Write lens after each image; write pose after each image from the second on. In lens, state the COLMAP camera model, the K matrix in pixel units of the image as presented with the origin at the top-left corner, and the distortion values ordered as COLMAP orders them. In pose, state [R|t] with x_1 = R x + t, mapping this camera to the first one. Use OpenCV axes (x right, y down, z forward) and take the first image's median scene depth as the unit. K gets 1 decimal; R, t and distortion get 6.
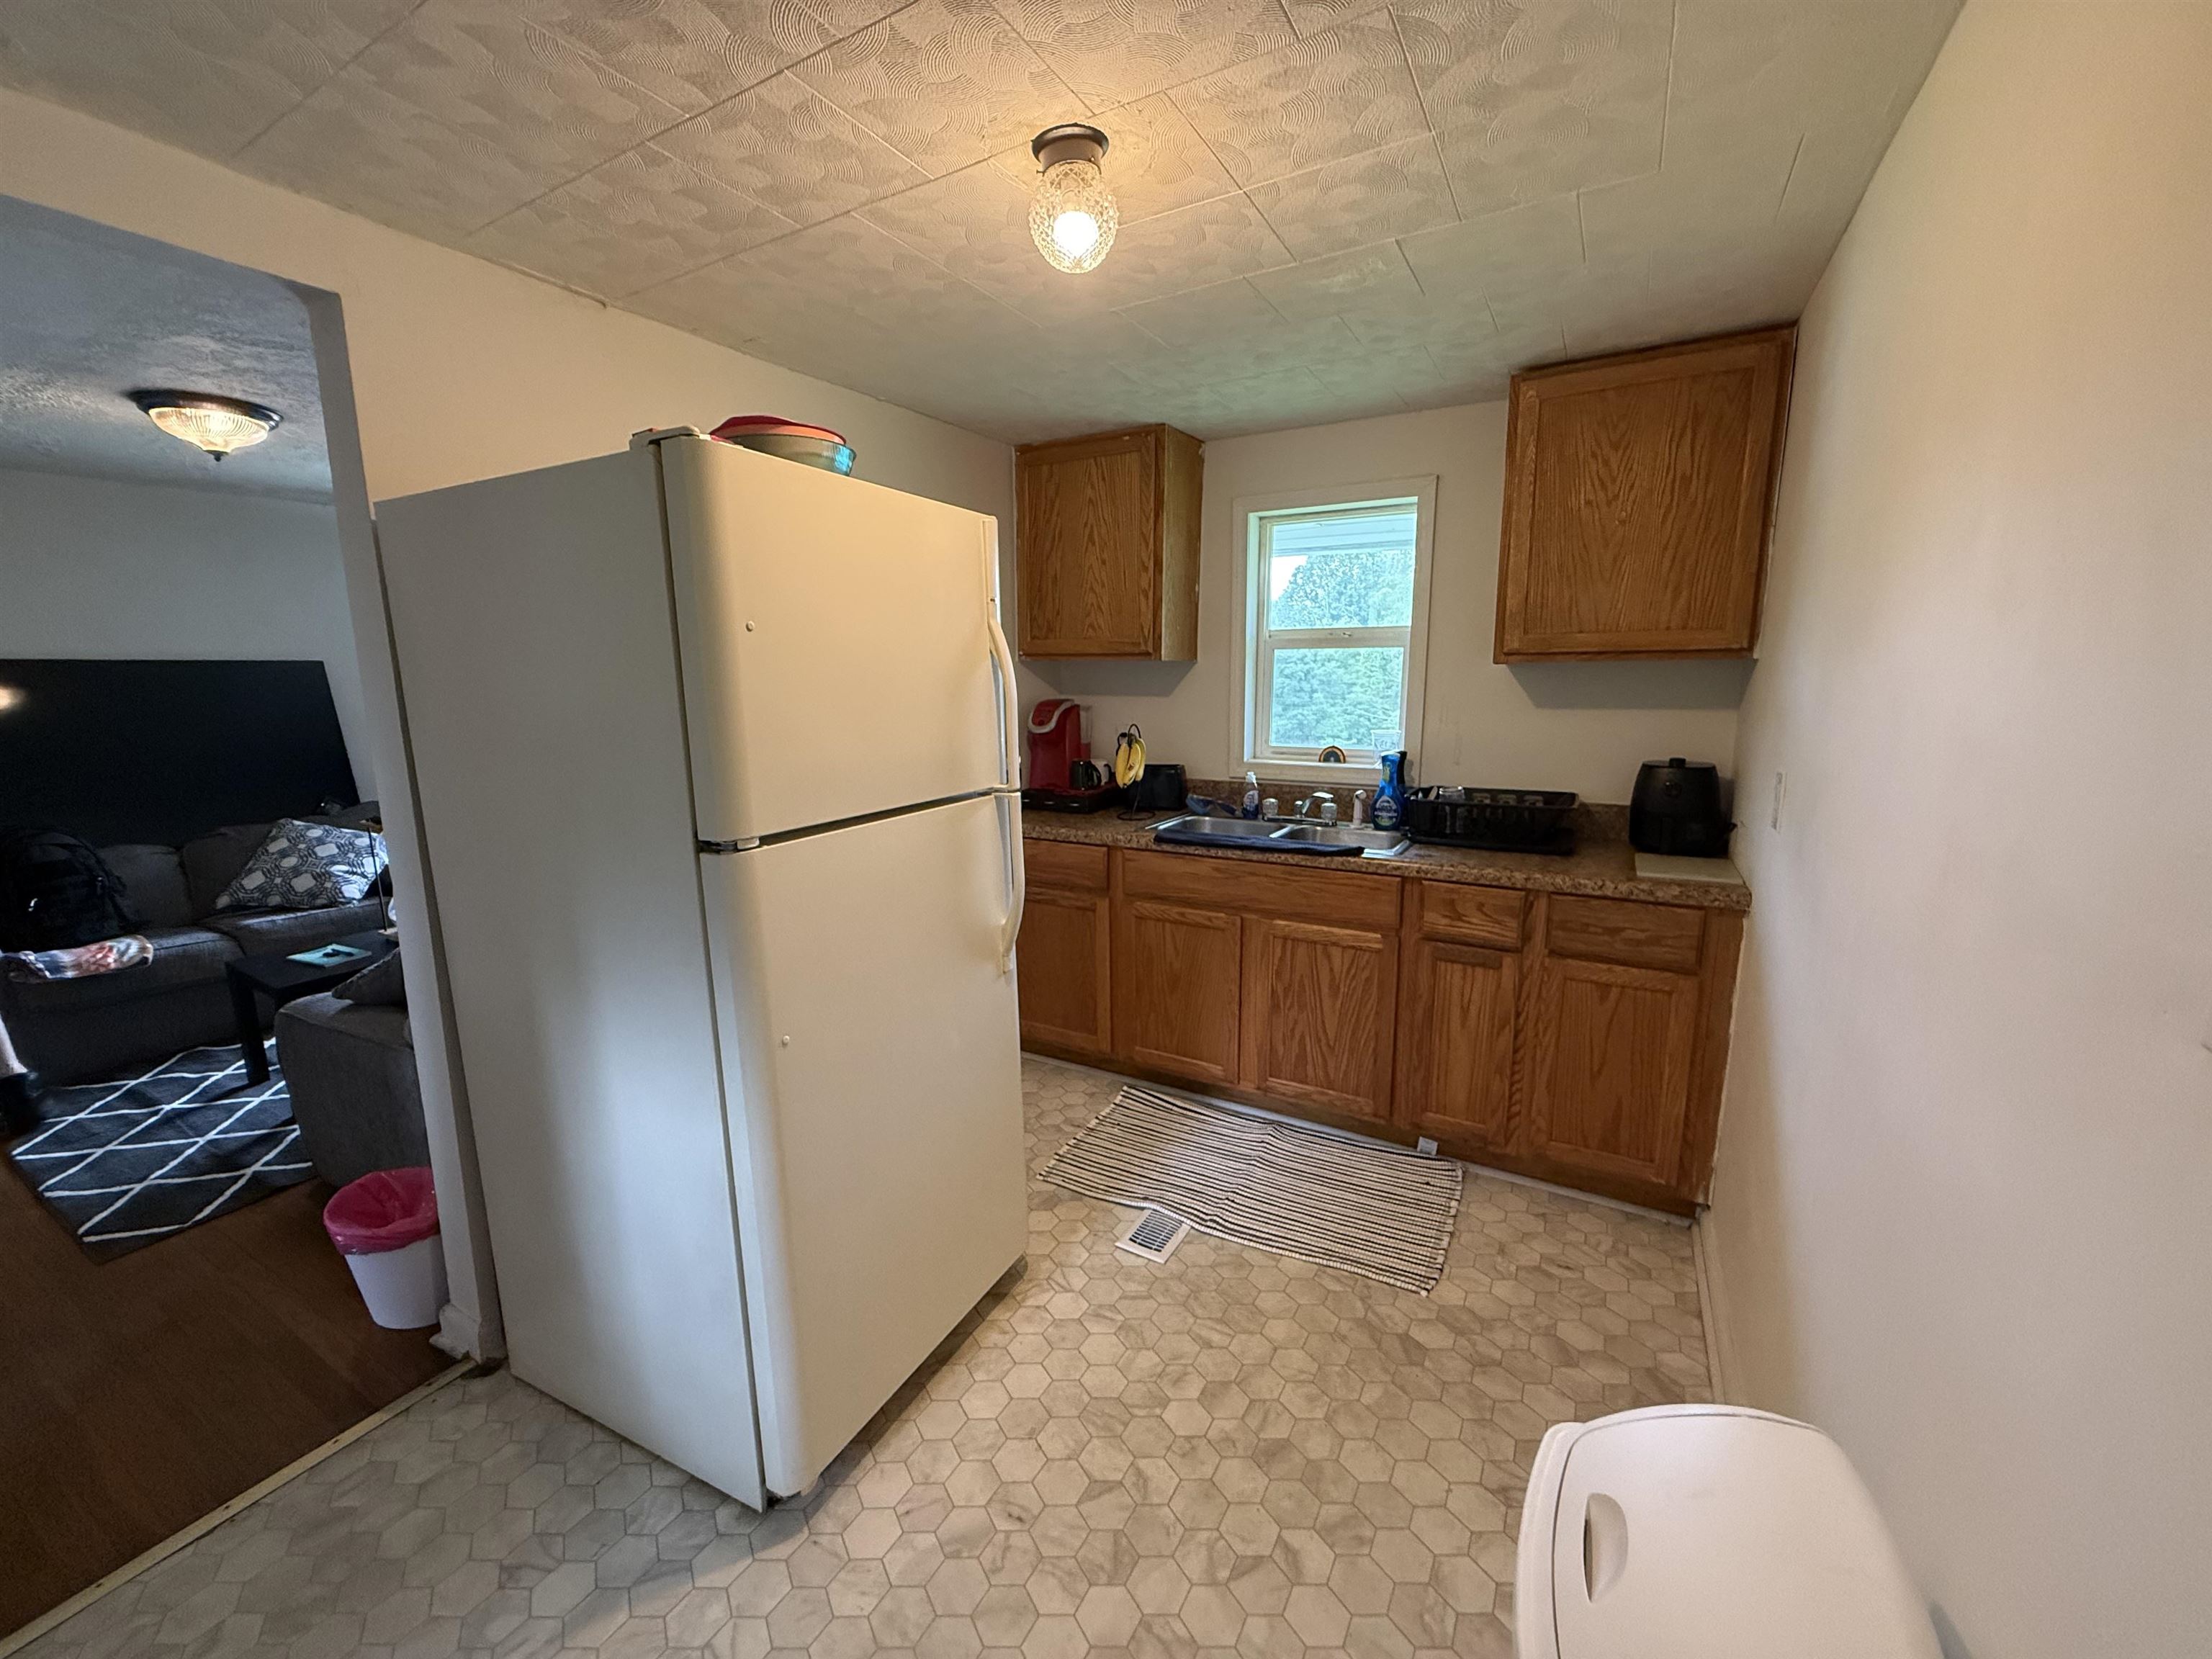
lens RADIAL K [[883.3, 0, 1101.4], [0, 883.3, 825.5], [0, 0, 1]] dist [0.000125, -0.000062]
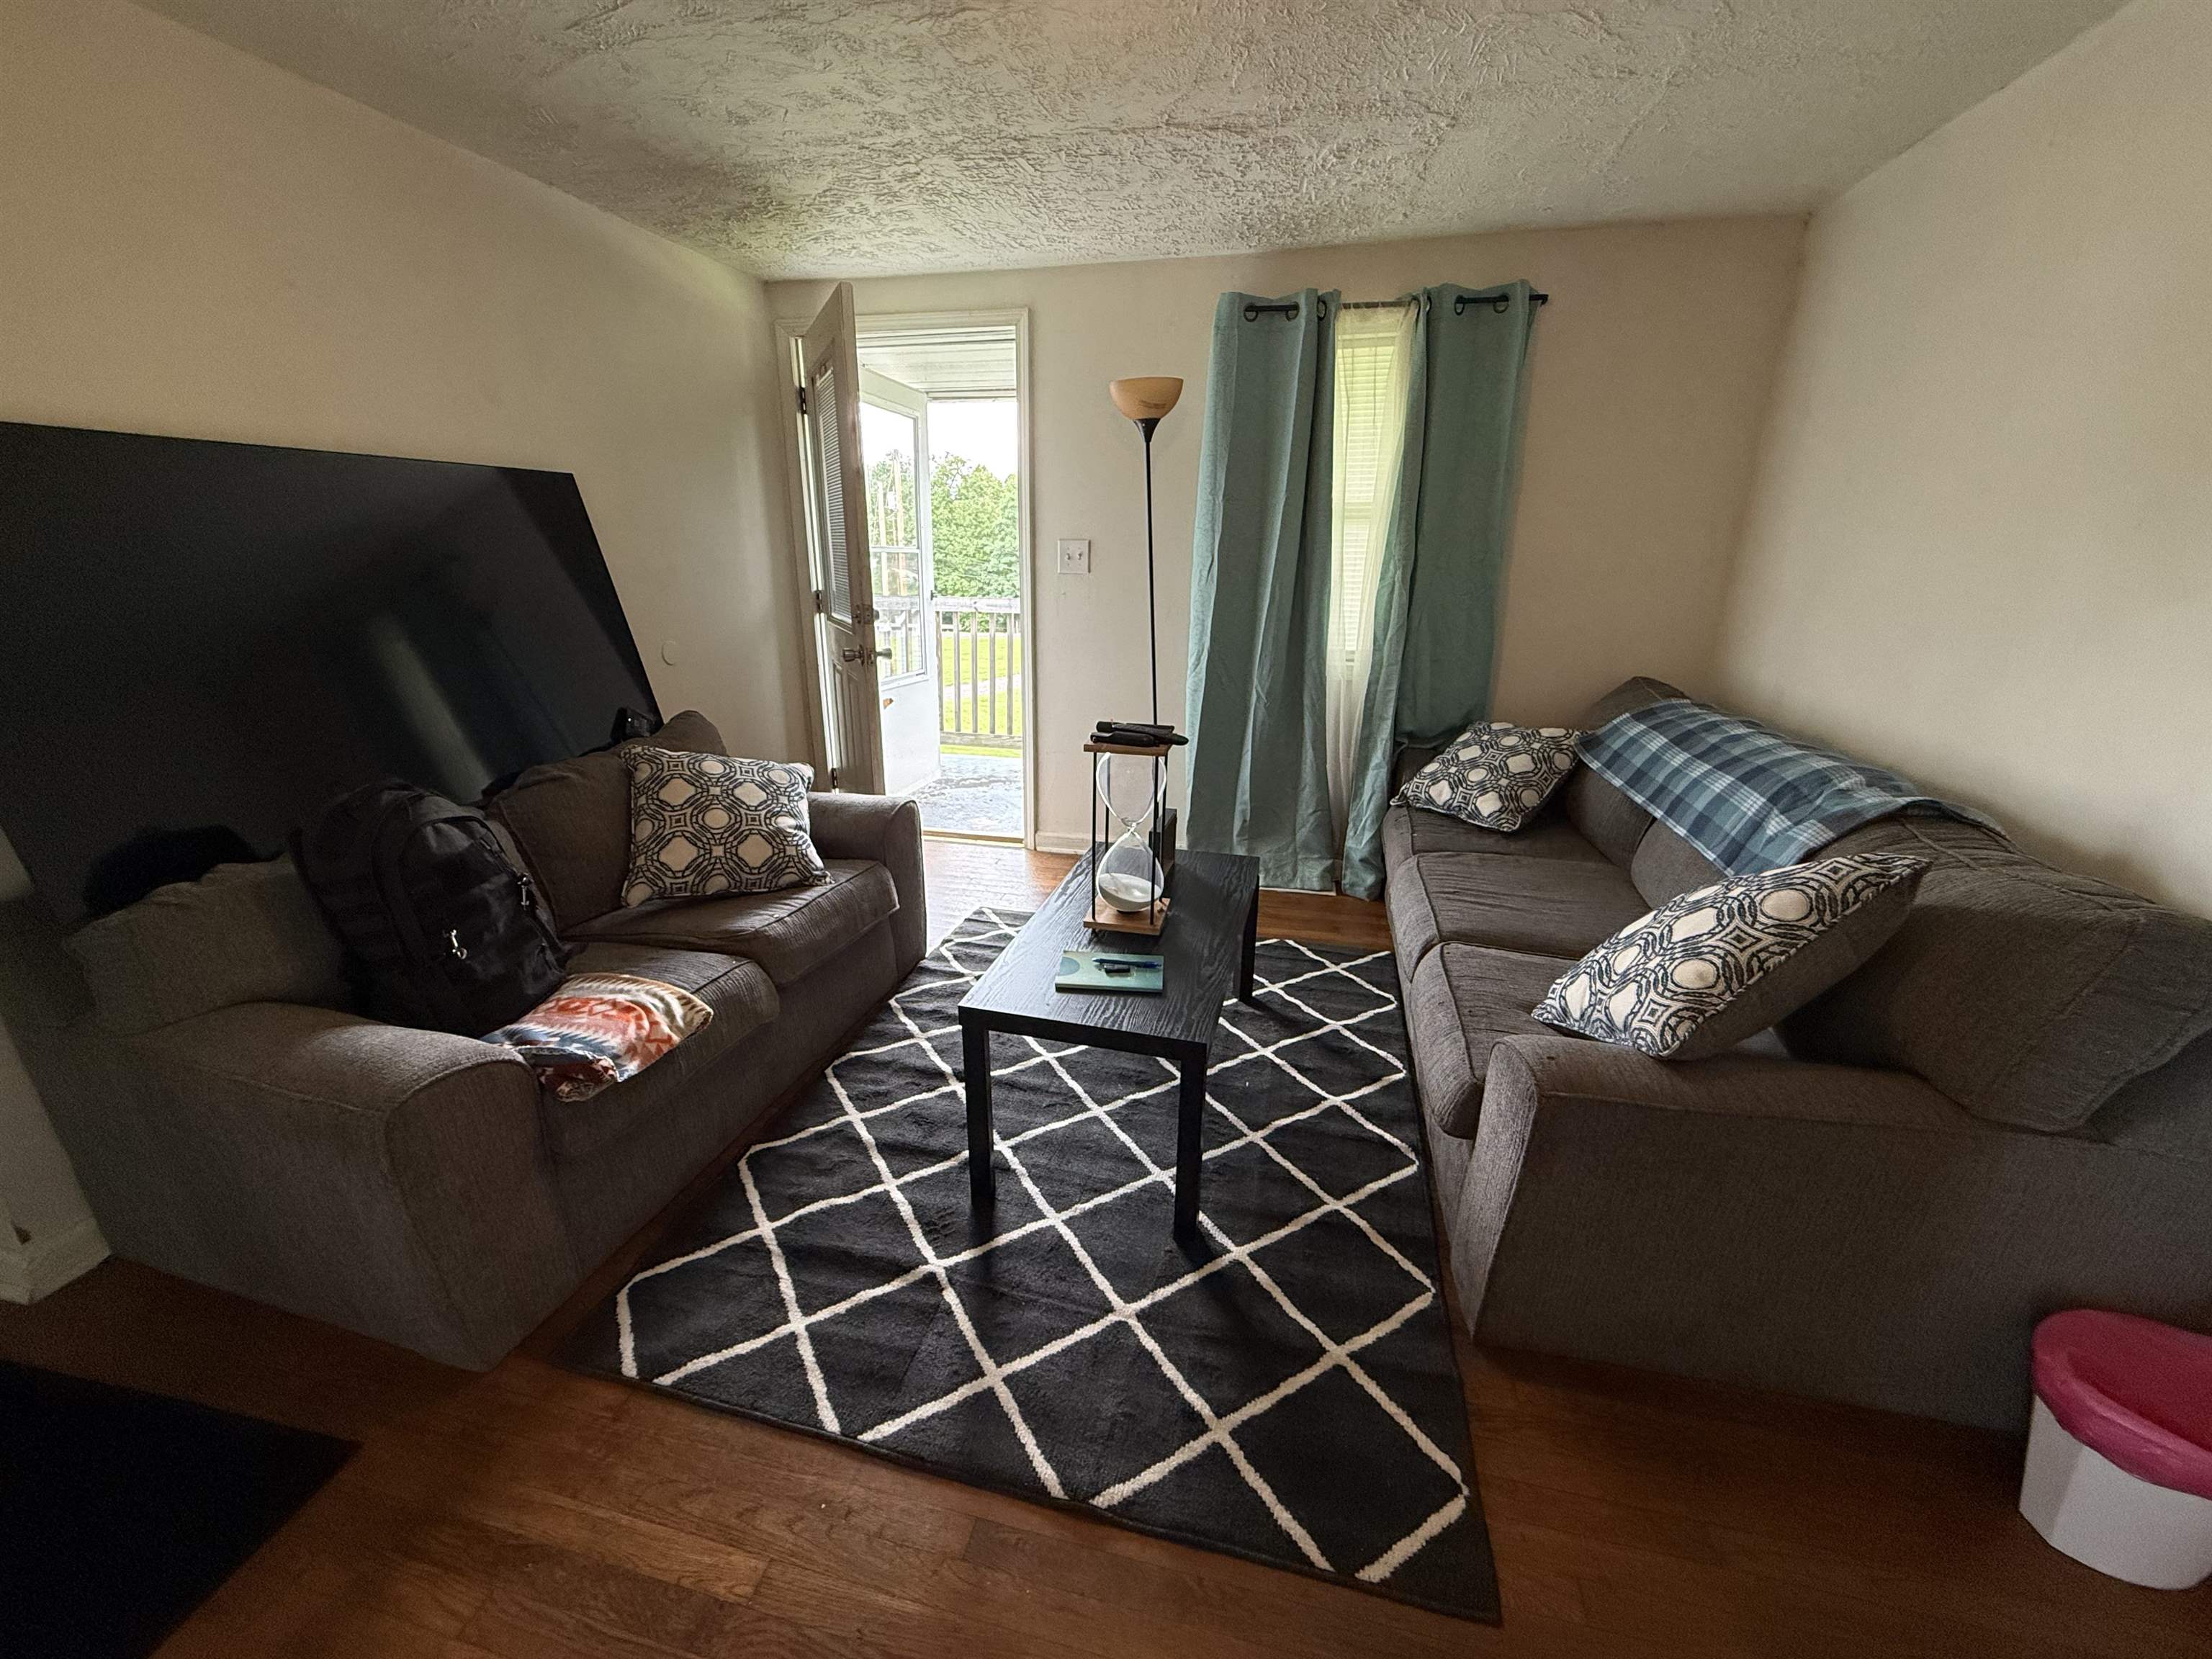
lens RADIAL K [[883.3, 0, 1101.4], [0, 883.3, 825.5], [0, 0, 1]] dist [0.000125, -0.000062]
pose [[0.956321, -0.074039, 0.282788, -0.953503], [0.034161, 0.989070, 0.143433, -0.034661], [-0.290317, -0.127508, 0.948398, 0.407518]]
